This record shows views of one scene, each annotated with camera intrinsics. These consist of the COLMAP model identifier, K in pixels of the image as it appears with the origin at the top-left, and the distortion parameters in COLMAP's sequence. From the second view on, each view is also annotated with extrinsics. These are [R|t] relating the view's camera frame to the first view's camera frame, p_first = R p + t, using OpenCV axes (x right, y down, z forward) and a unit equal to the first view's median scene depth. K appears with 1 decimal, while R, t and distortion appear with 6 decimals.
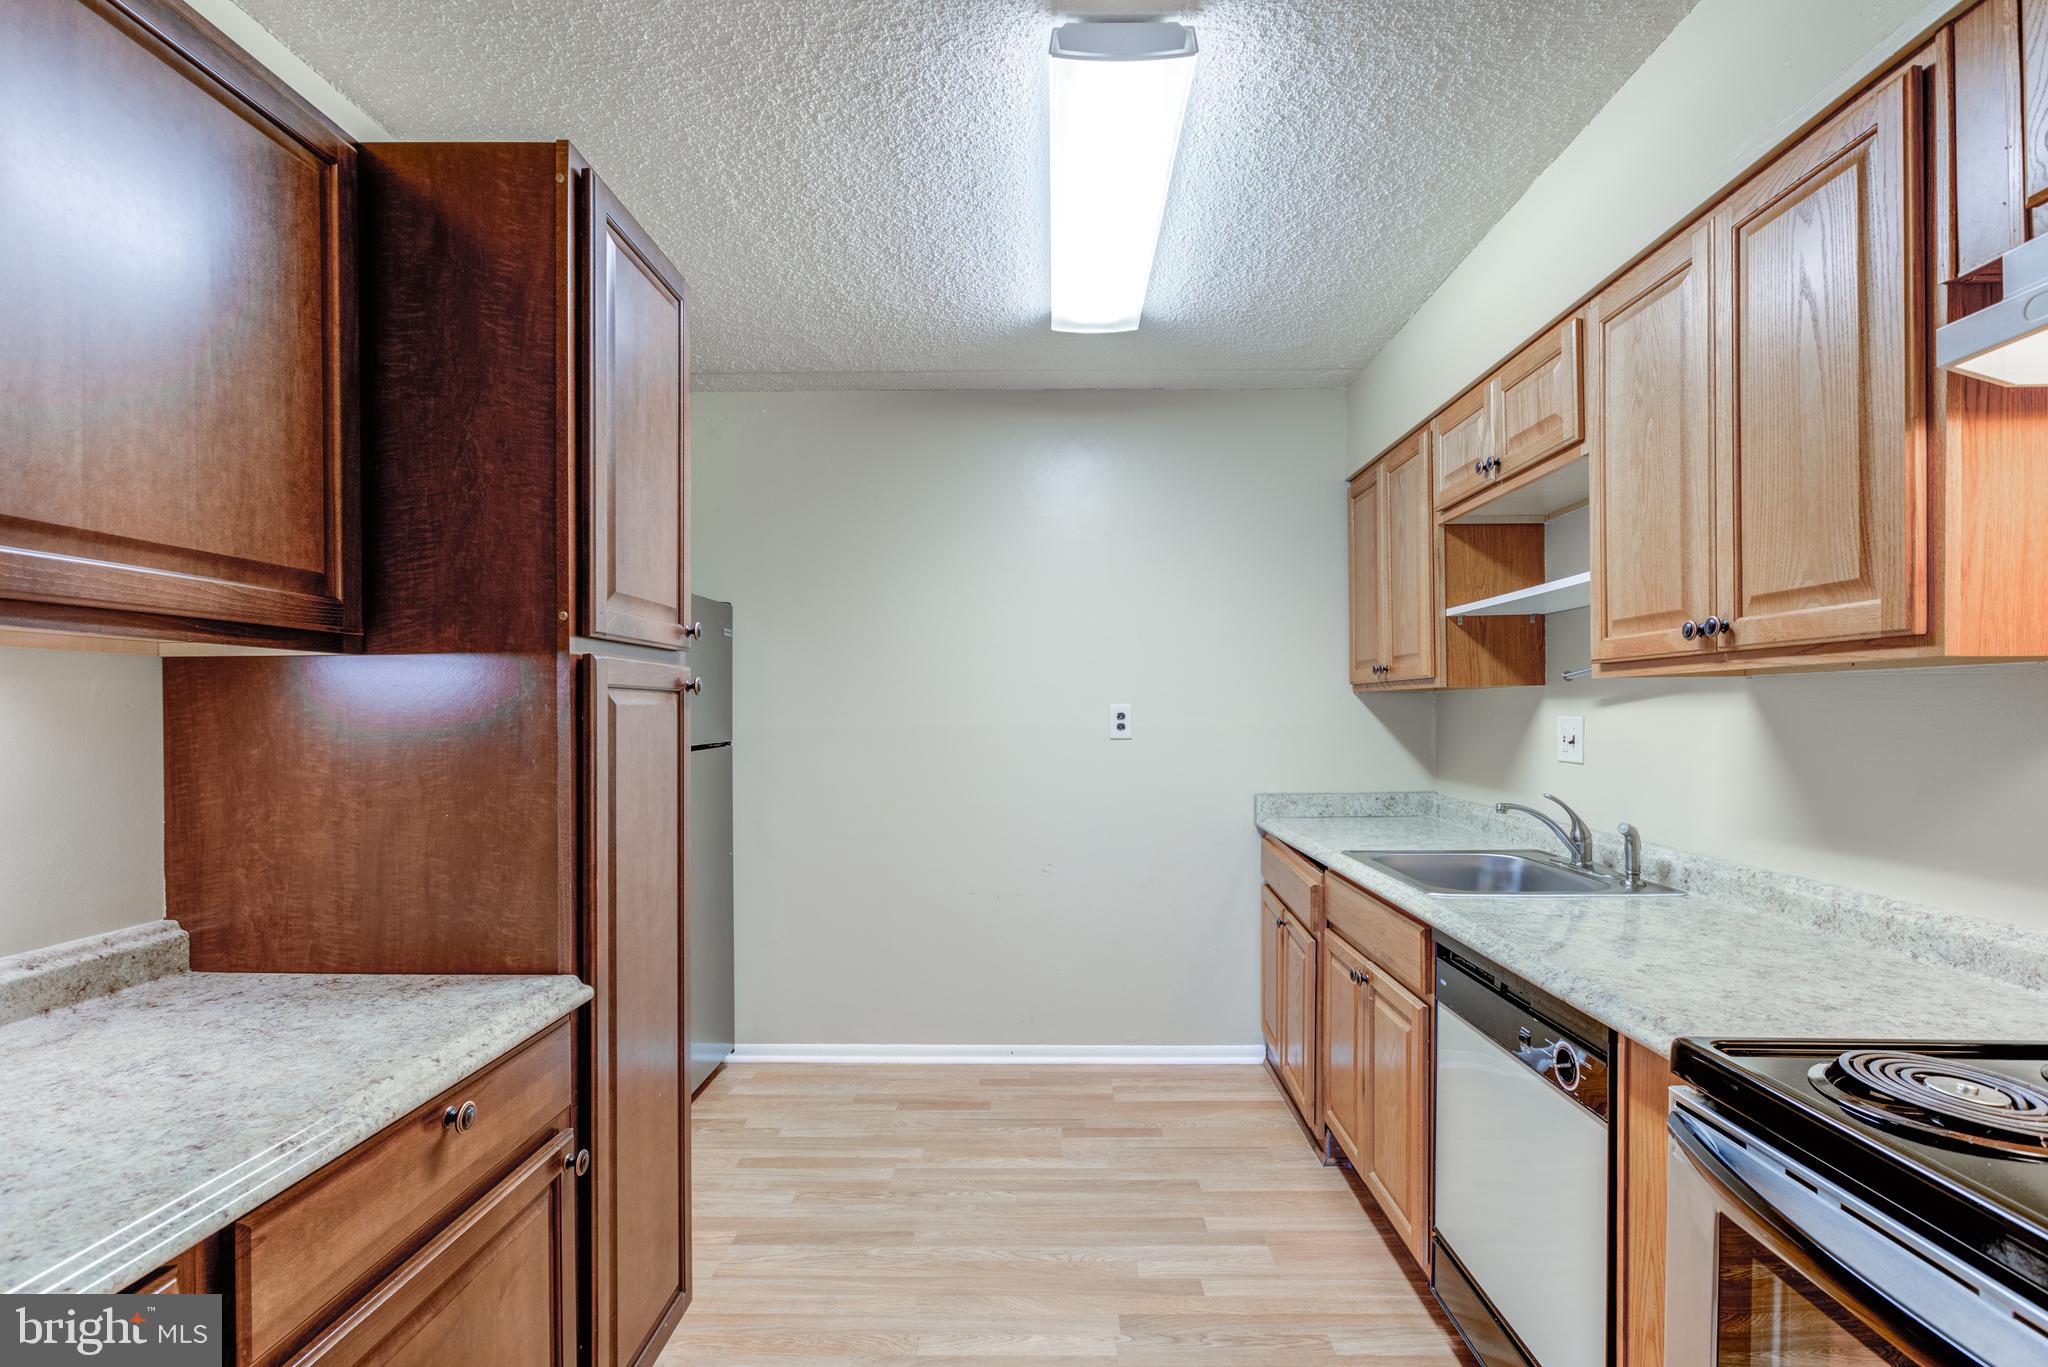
lens RADIAL K [[936.4, 0, 1014.0], [0, 936.4, 697.9], [0, 0, 1]] dist [-0.016297, 0.007875]
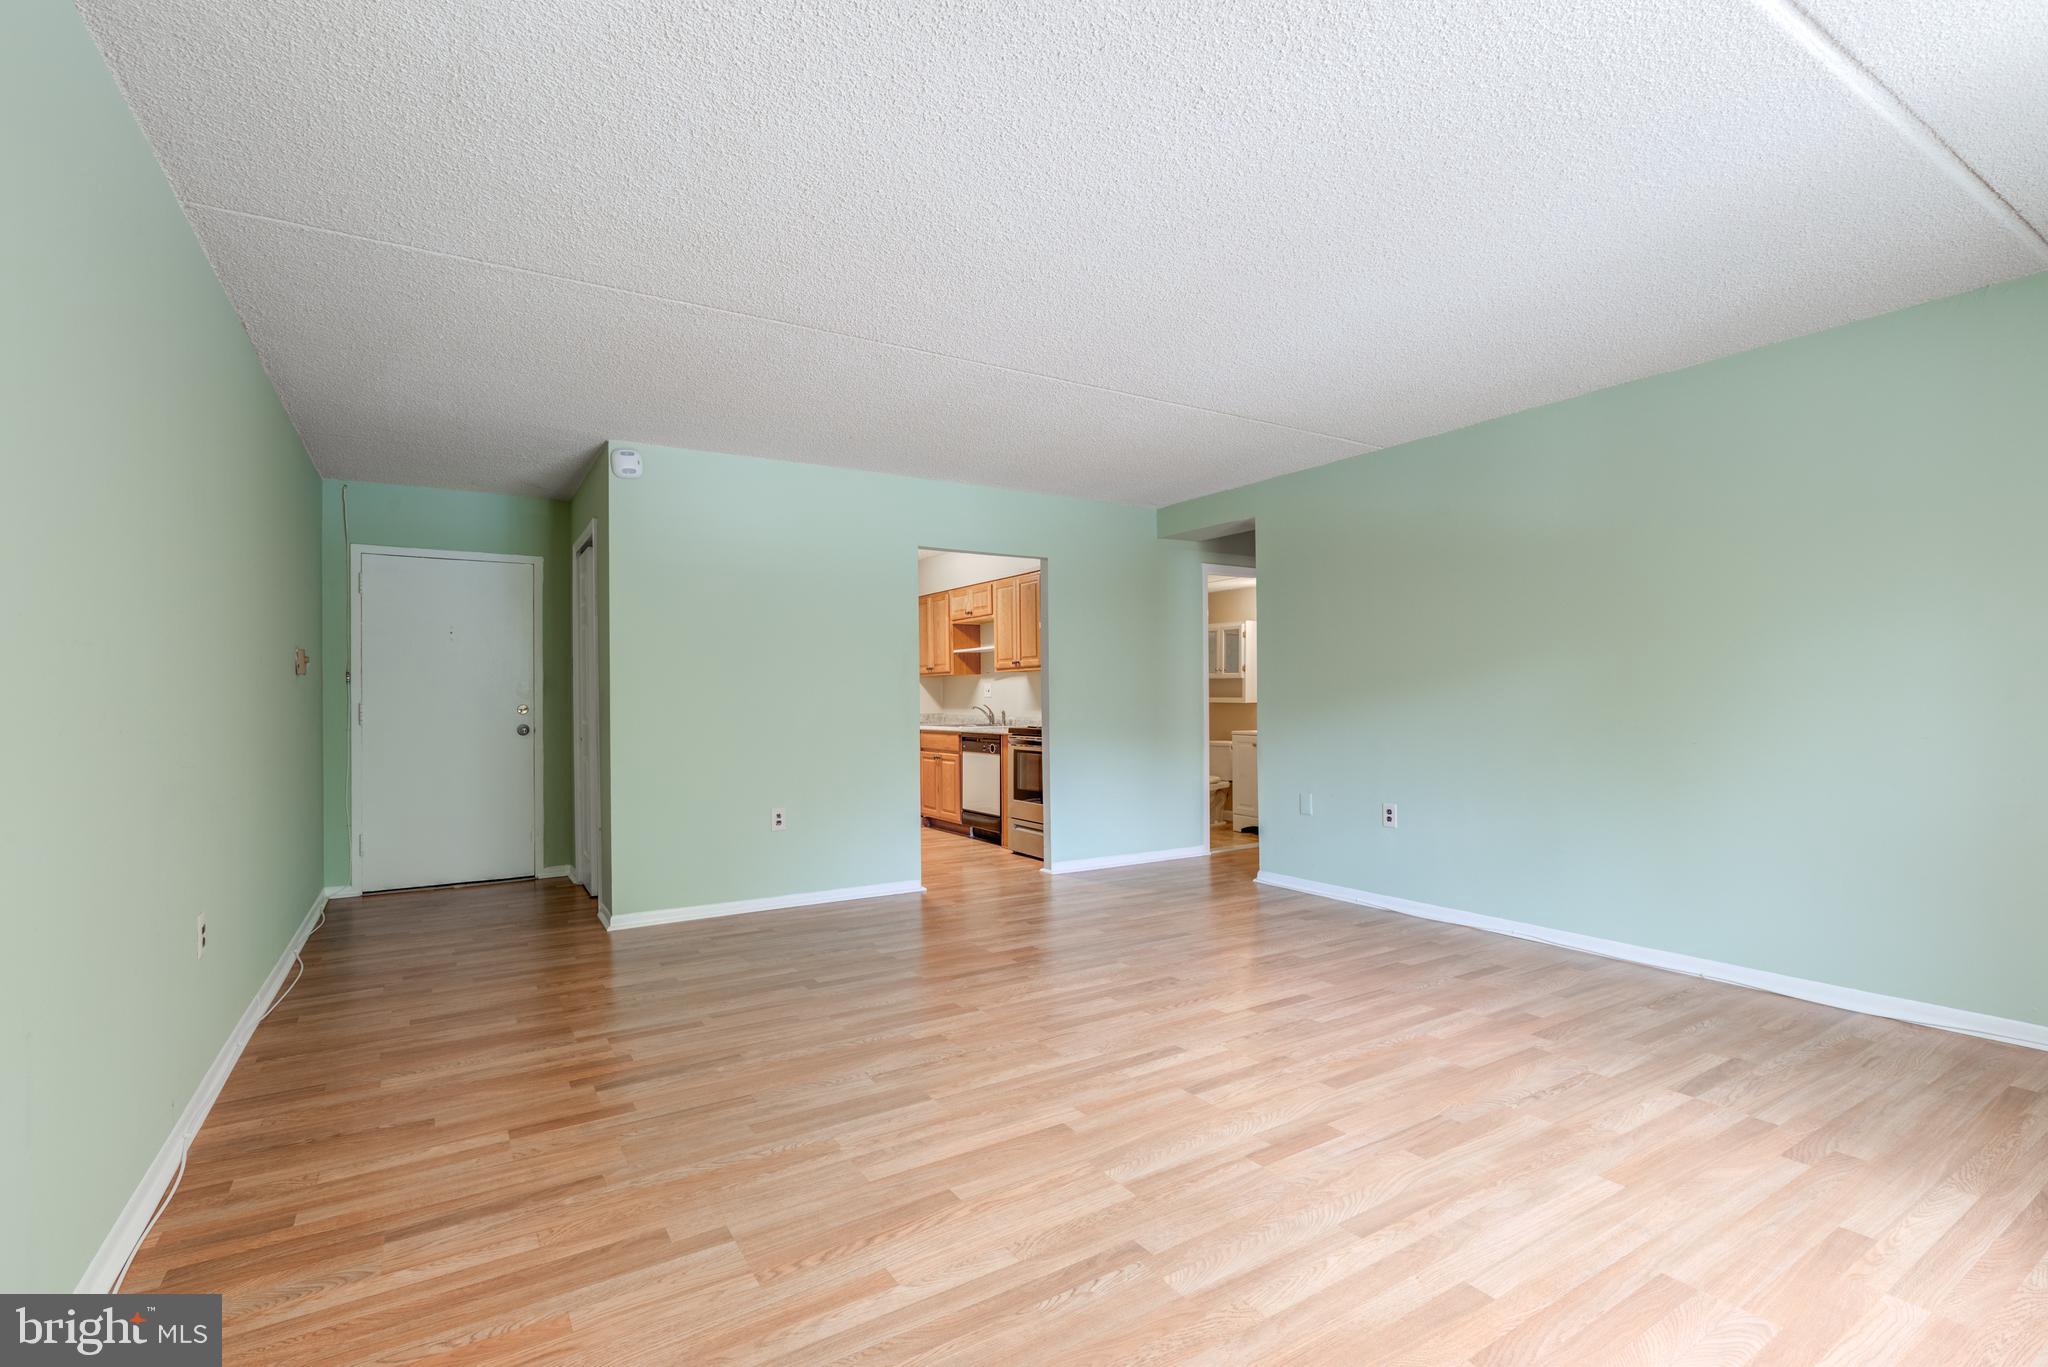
lens RADIAL K [[935.8, 0, 1016.3], [0, 935.8, 690.8], [0, 0, 1]] dist [-0.017619, 0.008119]
pose [[0.828711, -0.007546, 0.559626, -1.297906], [0.006318, 0.999972, 0.004128, 0.034633], [-0.559642, 0.000115, 0.828735, -1.994364]]
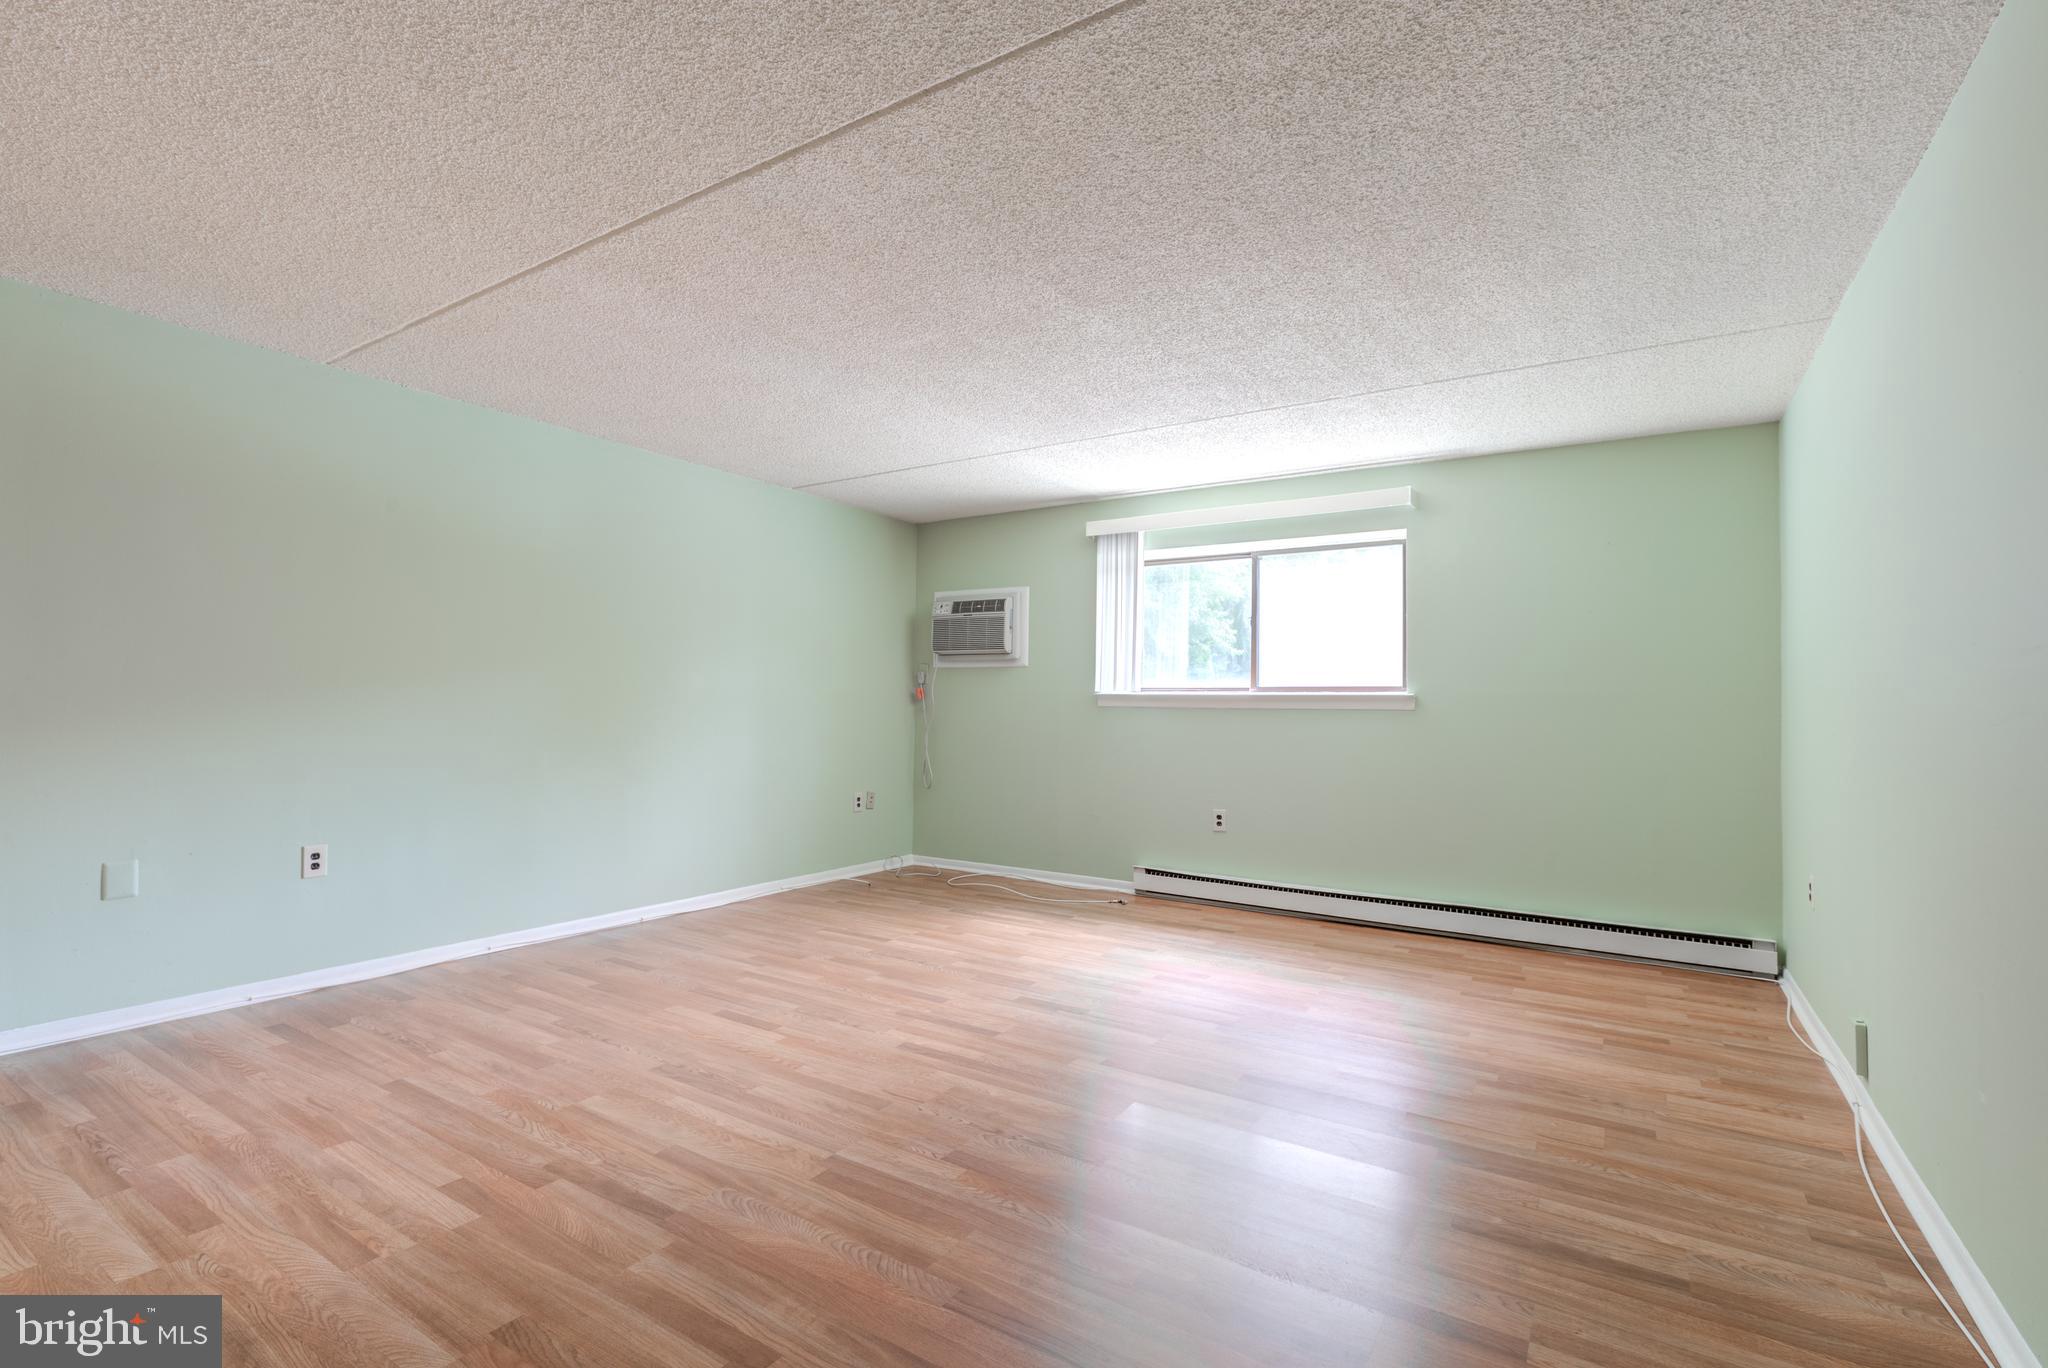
lens RADIAL K [[935.8, 0, 1016.3], [0, 935.8, 691.3], [0, 0, 1]] dist [-0.017619, 0.008119]
pose [[-0.858519, -0.007350, 0.512730, -1.213876], [-0.022974, 0.999445, -0.024141, 0.058441], [-0.512268, -0.032505, -0.858211, 0.019053]]
